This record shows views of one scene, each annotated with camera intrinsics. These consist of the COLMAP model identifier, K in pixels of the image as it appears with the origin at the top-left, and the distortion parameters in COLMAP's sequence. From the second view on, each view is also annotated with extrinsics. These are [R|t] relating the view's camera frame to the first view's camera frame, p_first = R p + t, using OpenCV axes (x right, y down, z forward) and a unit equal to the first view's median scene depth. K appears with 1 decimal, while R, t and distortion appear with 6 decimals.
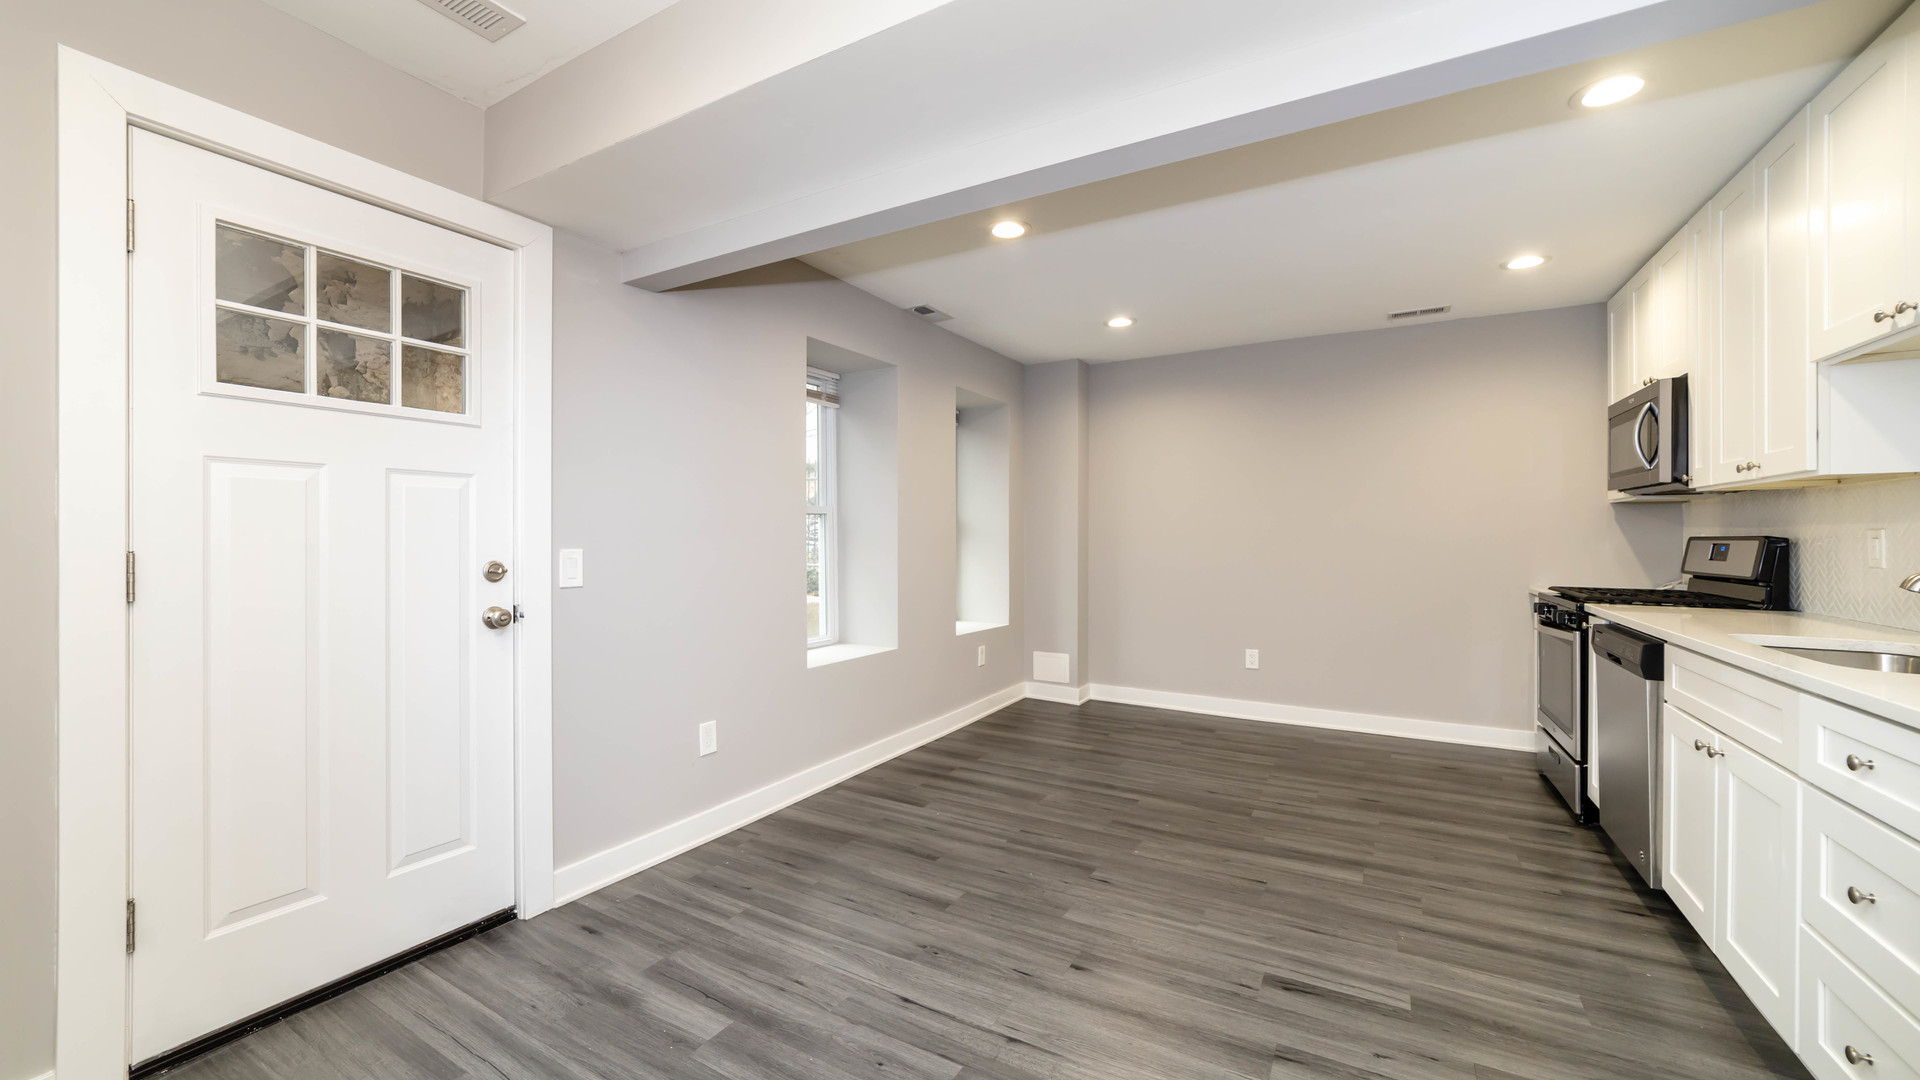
lens RADIAL K [[745.1, 0, 956.7], [0, 745.1, 540.0], [0, 0, 1]] dist [-0.013164, 0.000957]
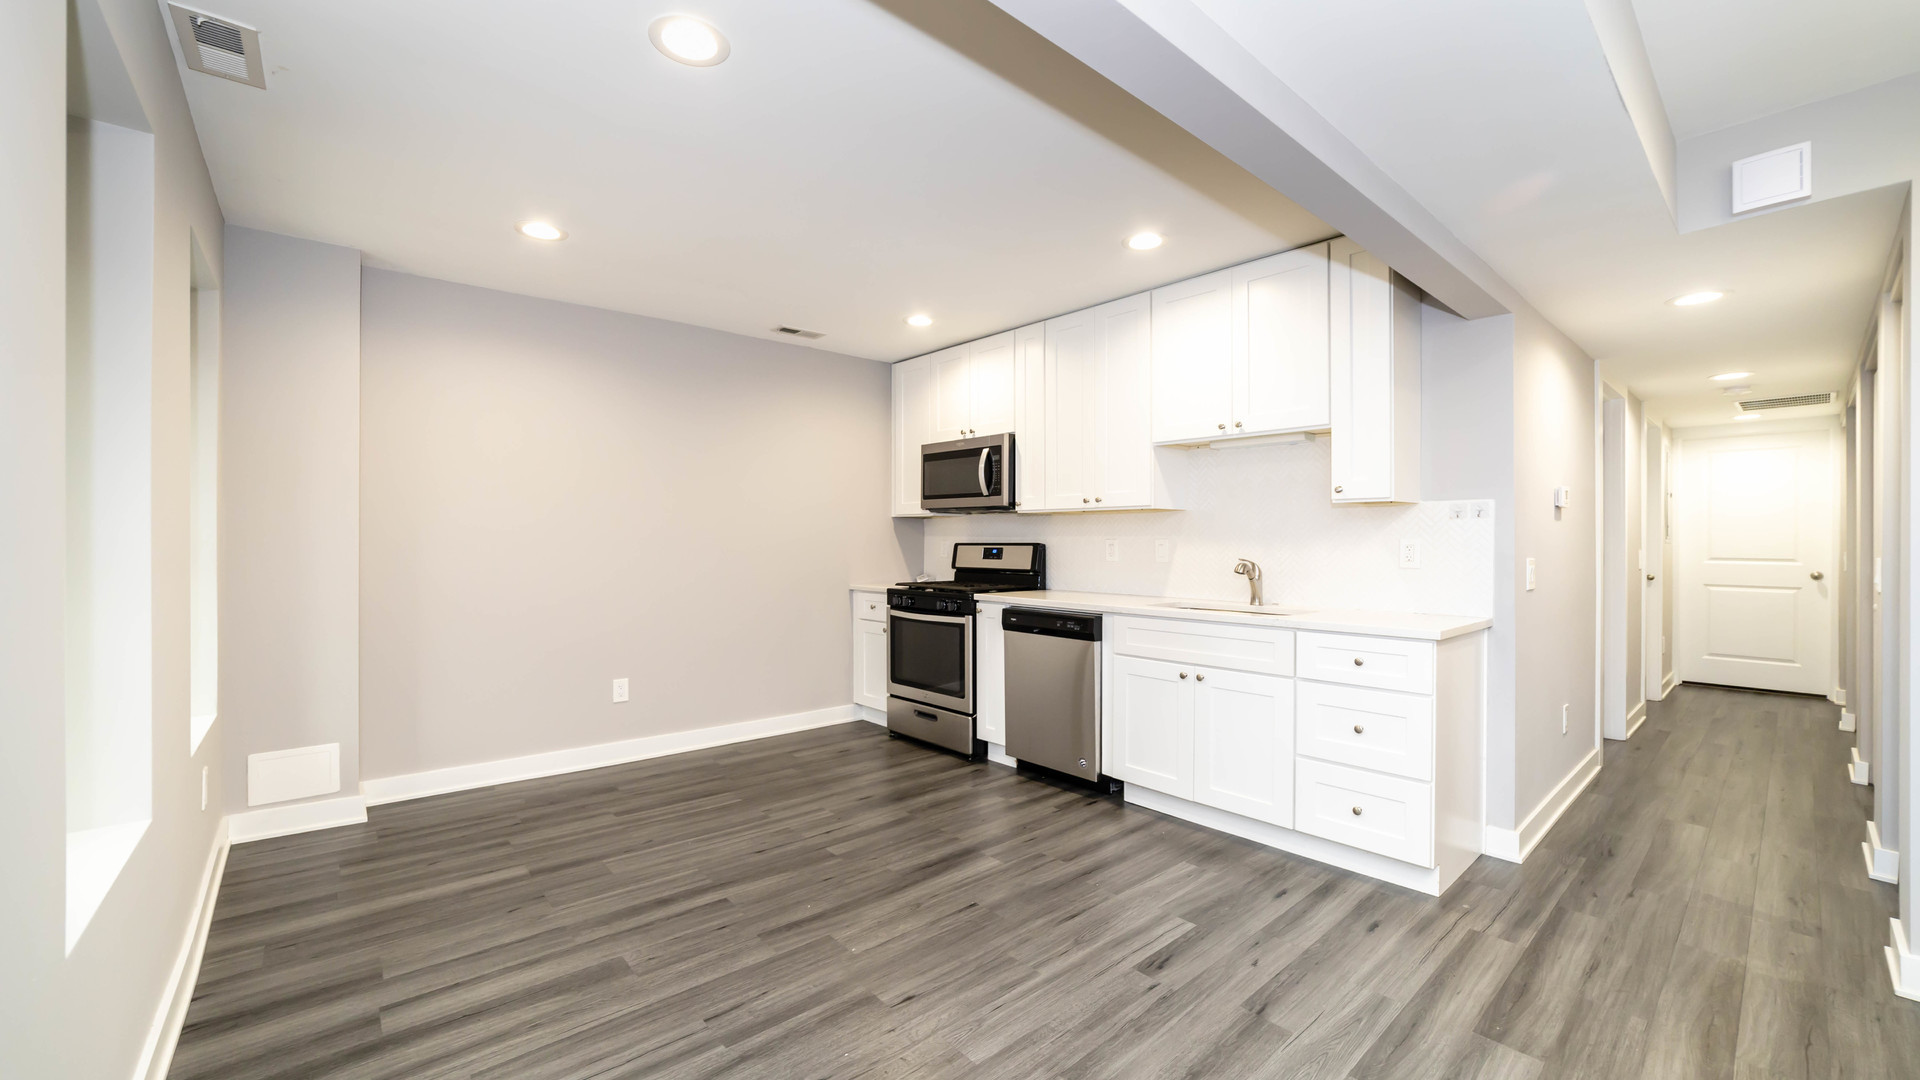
lens RADIAL K [[745.1, 0, 965.1], [0, 745.1, 539.9], [0, 0, 1]] dist [-0.013164, 0.000957]
pose [[0.317614, 0.001226, 0.948219, -0.441218], [0.002044, 0.999996, -0.001978, -0.008923], [-0.948218, 0.002566, 0.317611, 0.611999]]
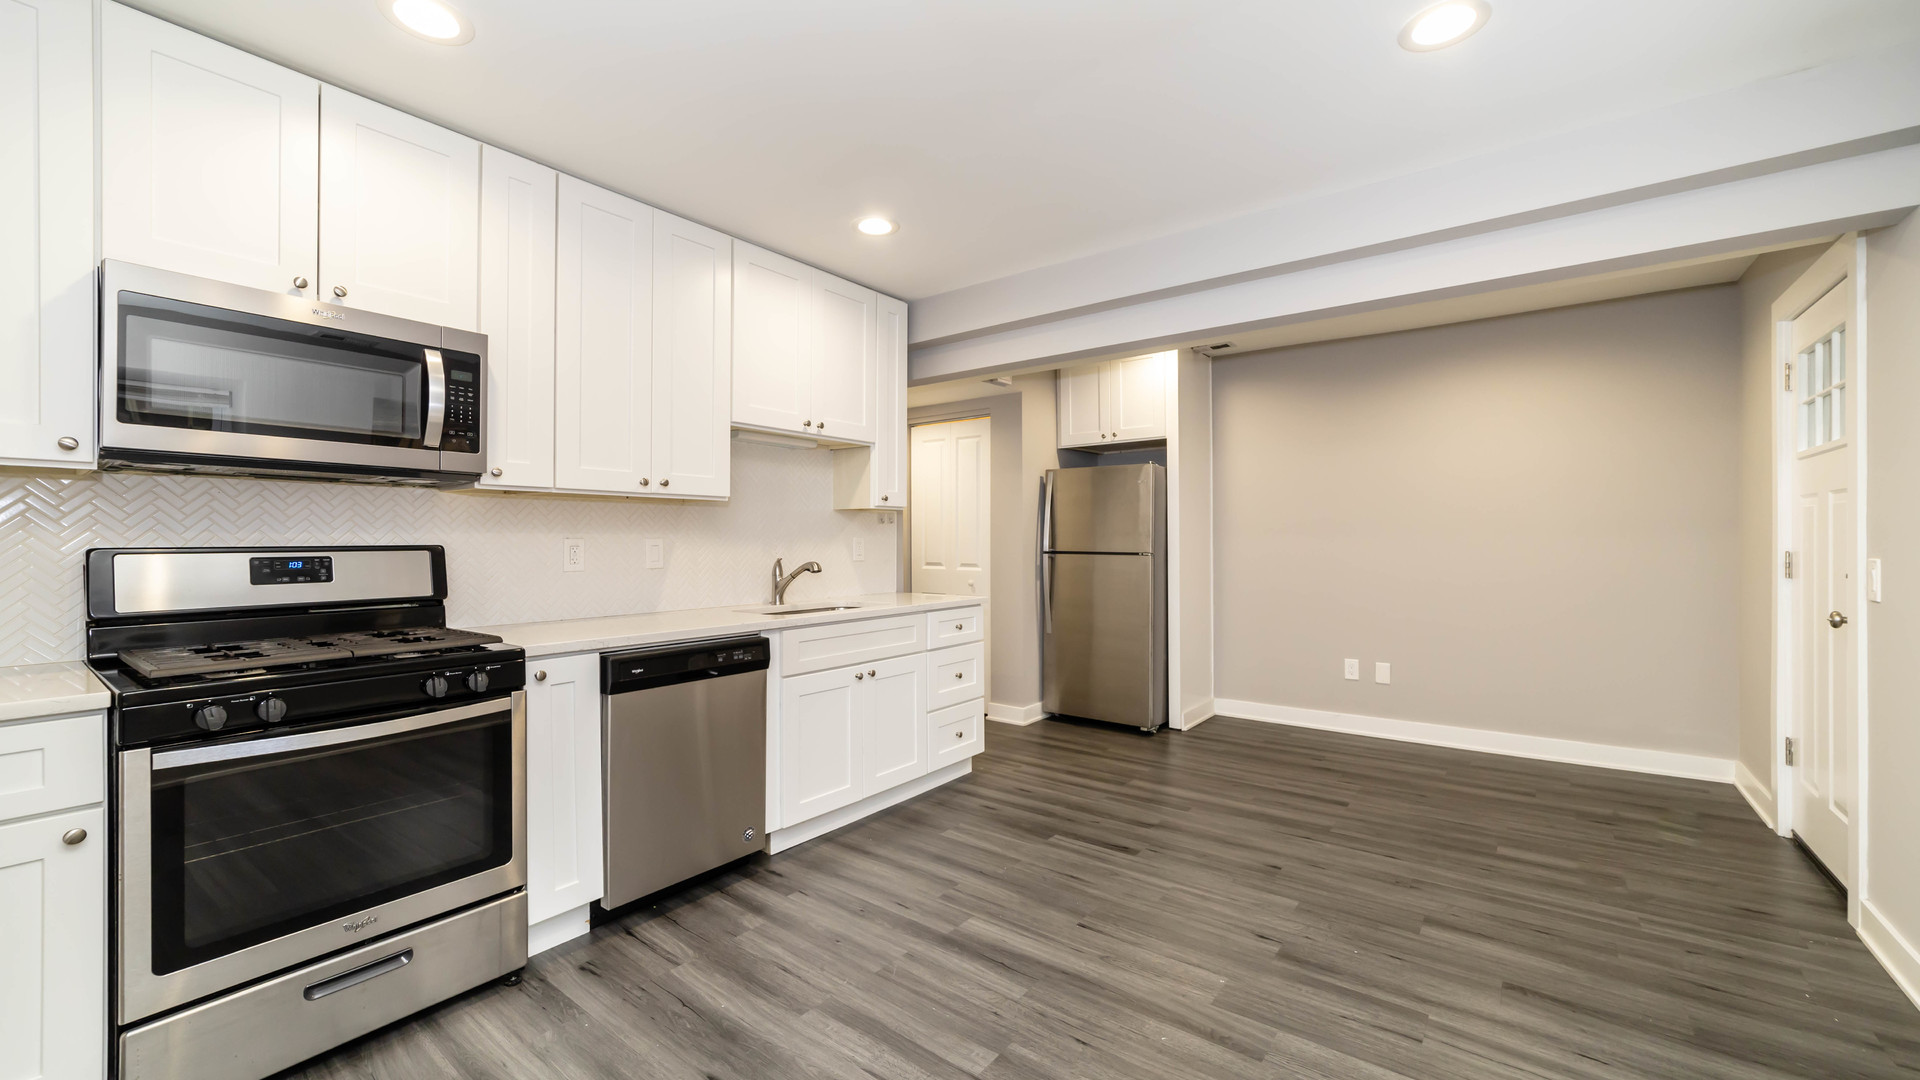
lens RADIAL K [[745.1, 0, 956.3], [0, 745.1, 533.7], [0, 0, 1]] dist [-0.013164, 0.000957]
pose [[-0.990084, 0.001842, 0.140466, 0.379172], [0.001140, 0.999986, -0.005079, -0.013044], [-0.140474, -0.004868, -0.990072, 1.677525]]
